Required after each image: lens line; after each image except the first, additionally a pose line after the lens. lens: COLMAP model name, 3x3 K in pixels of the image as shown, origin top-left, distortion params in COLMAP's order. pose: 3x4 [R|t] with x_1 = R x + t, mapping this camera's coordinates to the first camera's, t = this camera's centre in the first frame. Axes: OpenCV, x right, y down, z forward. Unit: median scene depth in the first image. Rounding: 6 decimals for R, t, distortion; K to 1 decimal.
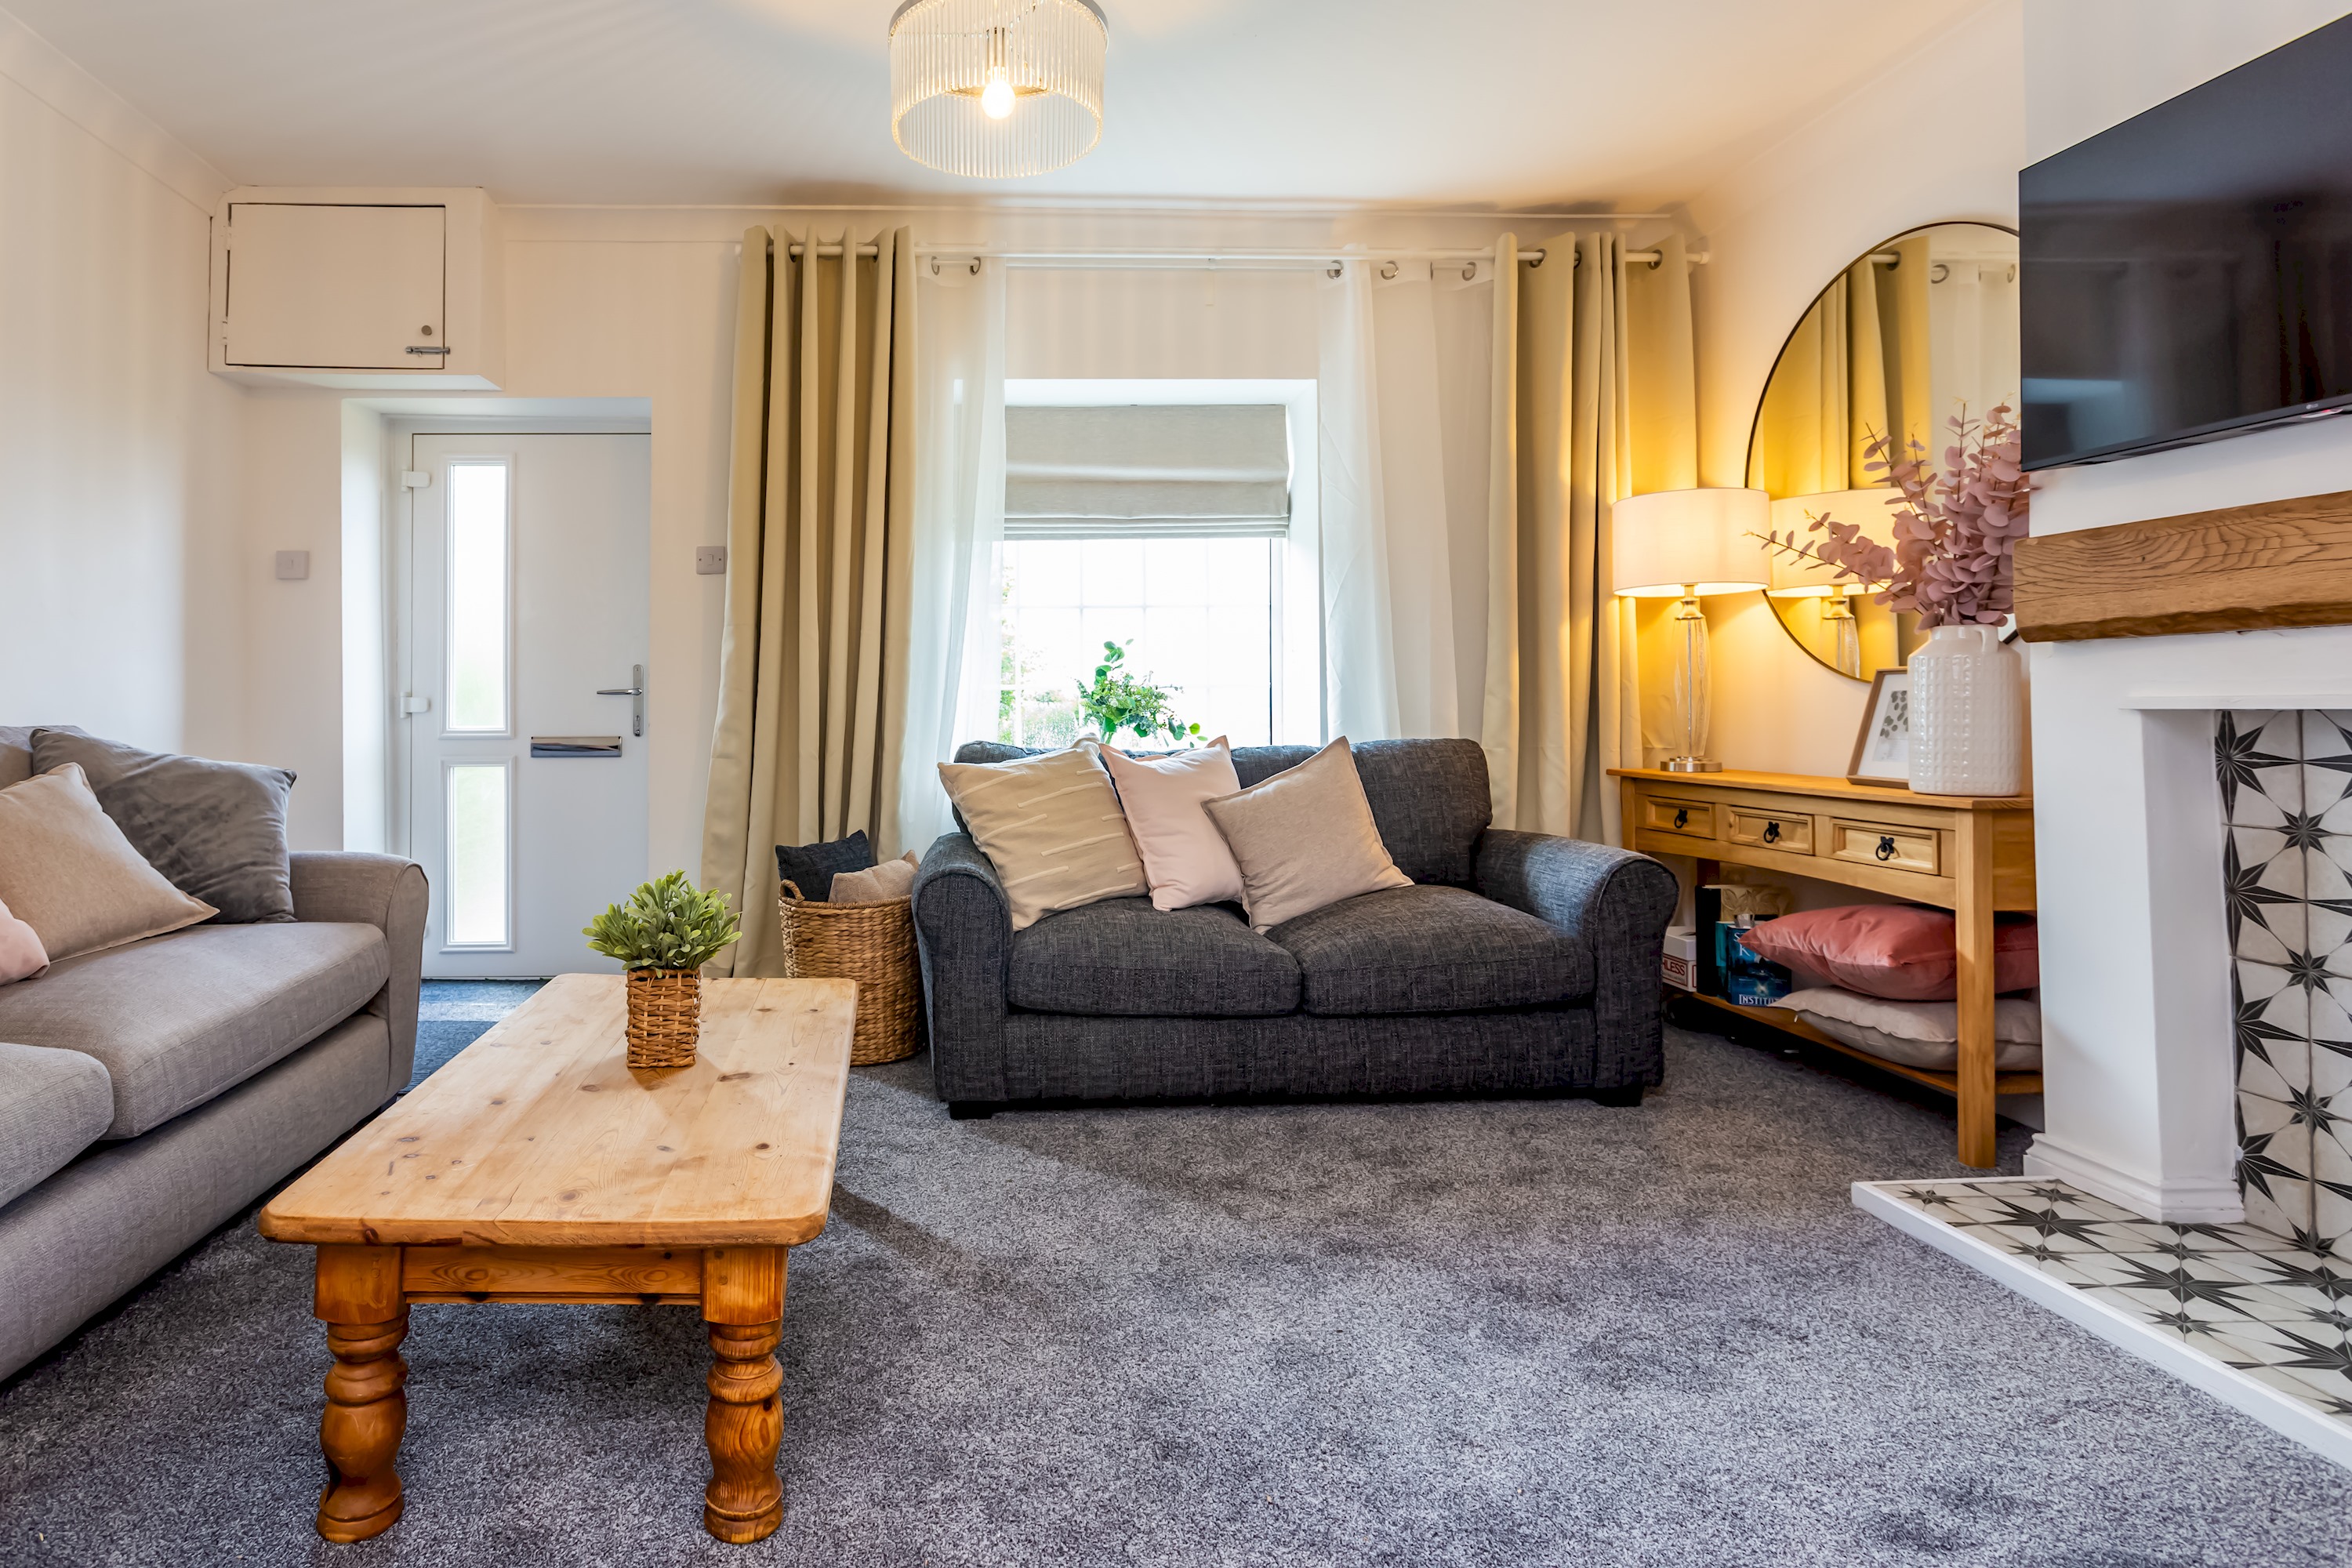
lens RADIAL K [[1222.5, 0, 934.2], [0, 1222.5, 702.2], [0, 0, 1]] dist [-0.020834, 0.003182]
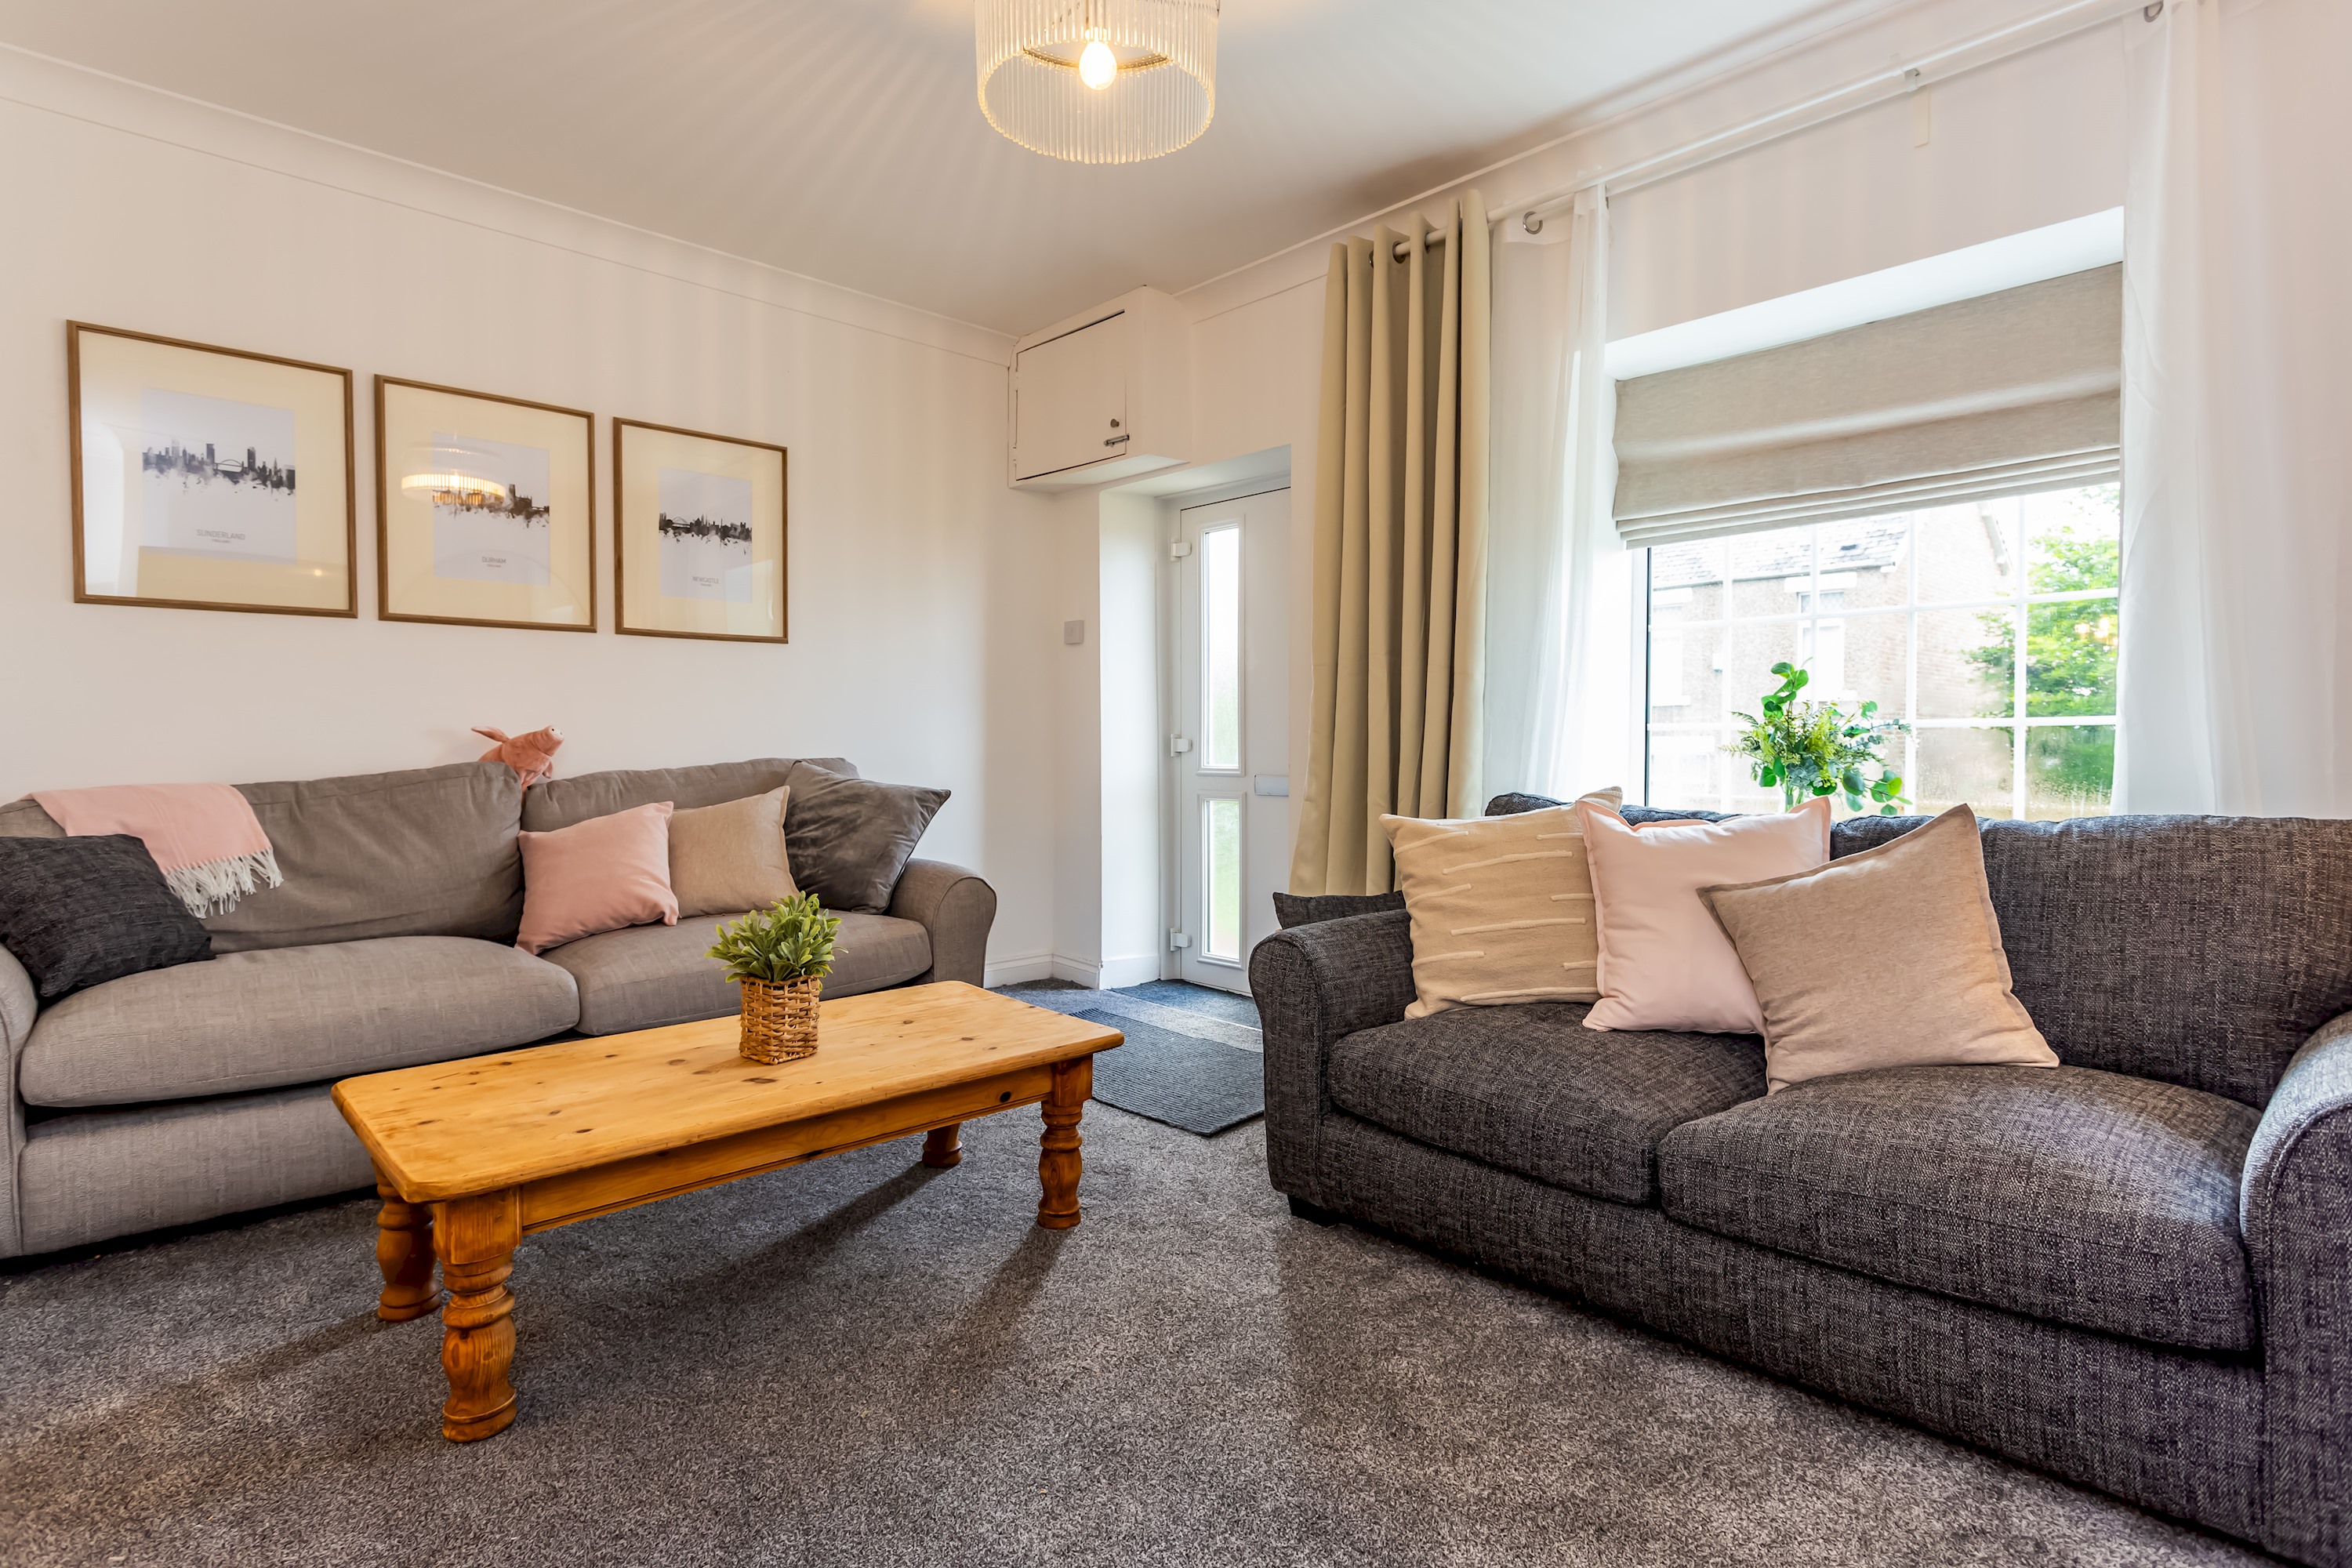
lens RADIAL K [[1171.7, 0, 1182.6], [0, 1171.7, 770.5], [0, 0, 1]] dist [-0.000788, 0.001159]
pose [[0.677127, 0.020055, -0.735593, 0.515463], [-0.000457, 0.999640, 0.026833, -0.005028], [0.735866, -0.017833, 0.676892, 0.321317]]
